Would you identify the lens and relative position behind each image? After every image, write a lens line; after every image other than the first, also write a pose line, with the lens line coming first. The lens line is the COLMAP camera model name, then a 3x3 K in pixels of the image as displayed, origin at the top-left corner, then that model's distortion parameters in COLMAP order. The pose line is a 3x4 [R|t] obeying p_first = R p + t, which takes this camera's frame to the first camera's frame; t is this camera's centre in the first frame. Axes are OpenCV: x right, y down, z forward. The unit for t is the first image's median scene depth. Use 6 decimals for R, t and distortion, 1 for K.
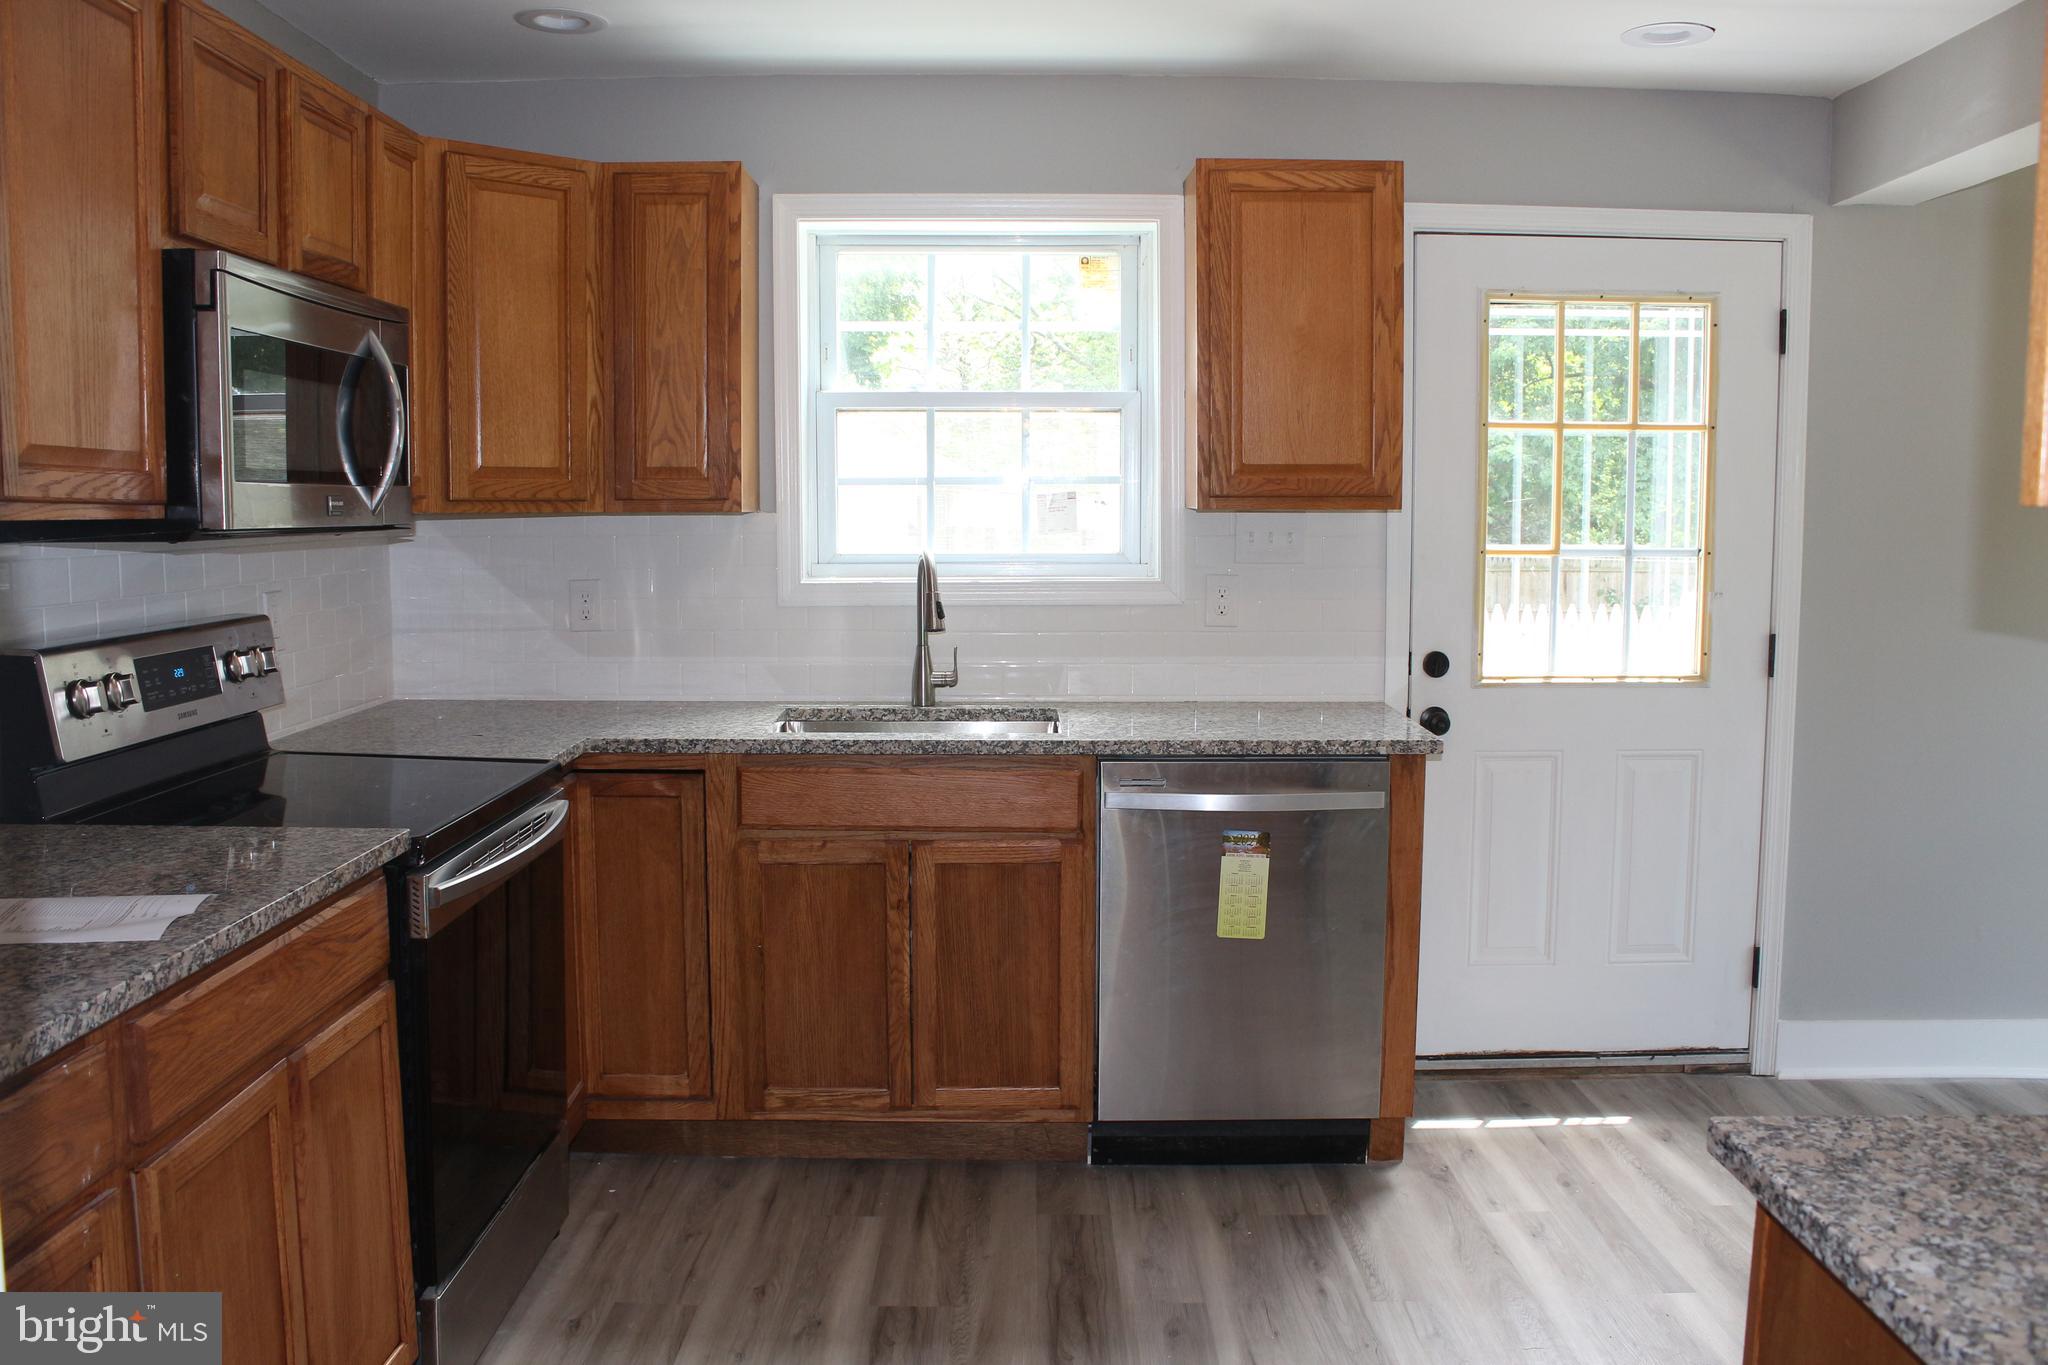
lens RADIAL K [[1701.7, 0, 1024.0], [0, 1701.7, 682.5], [0, 0, 1]] dist [-0.106946, 0.014818]
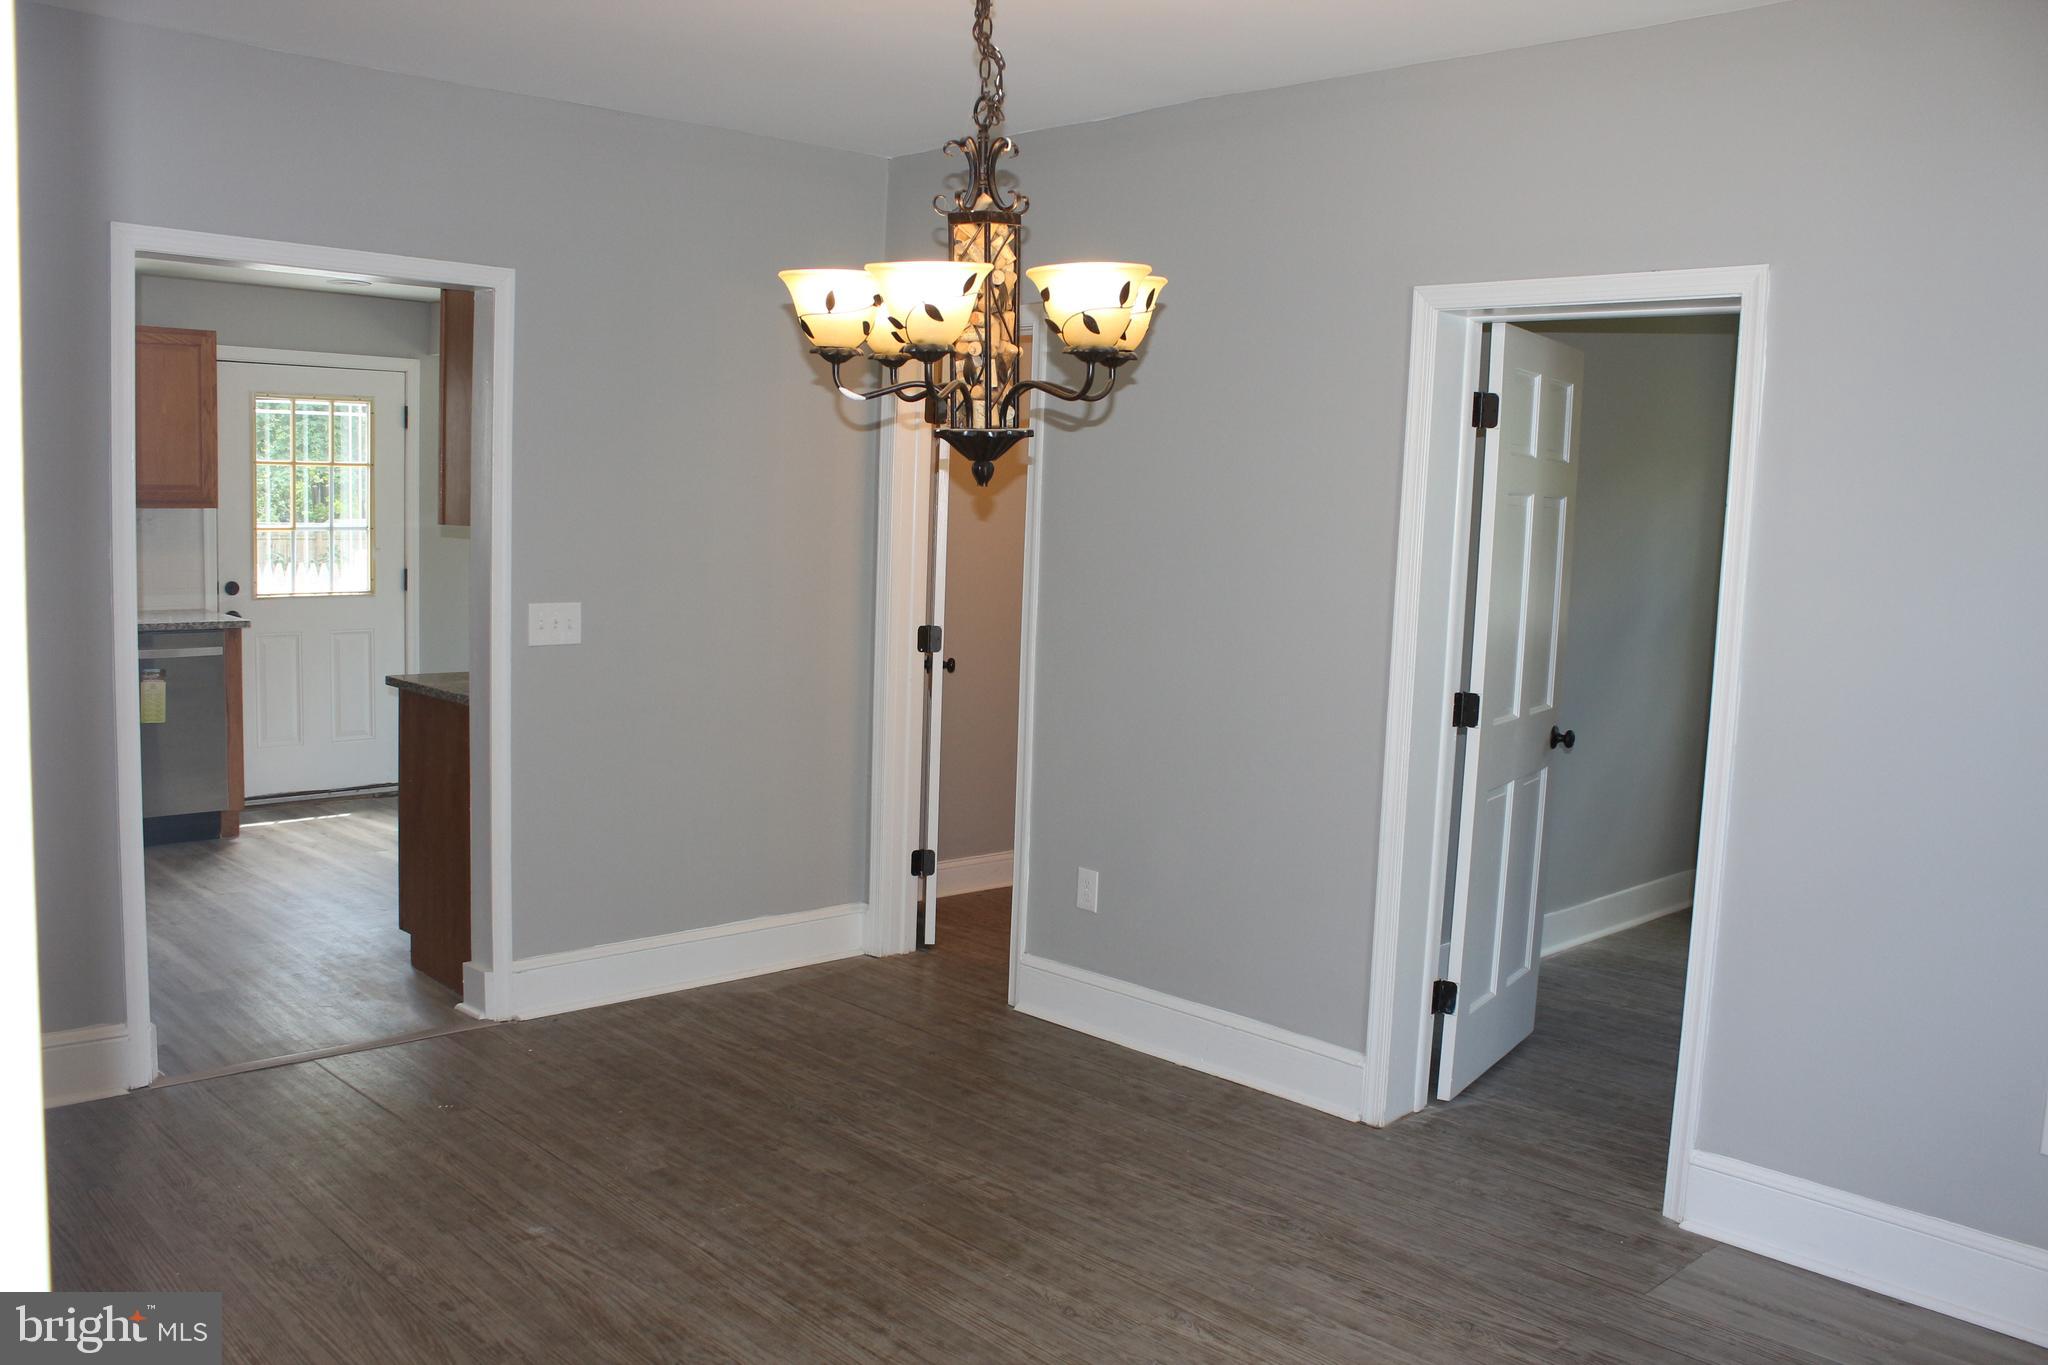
lens RADIAL K [[1701.7, 0, 1024.0], [0, 1701.7, 682.5], [0, 0, 1]] dist [-0.106946, 0.014818]
pose [[0.724347, -0.052288, 0.687450, -0.405144], [0.038082, 0.998632, 0.035830, 0.063037], [-0.688383, 0.000226, 0.725347, -0.974386]]
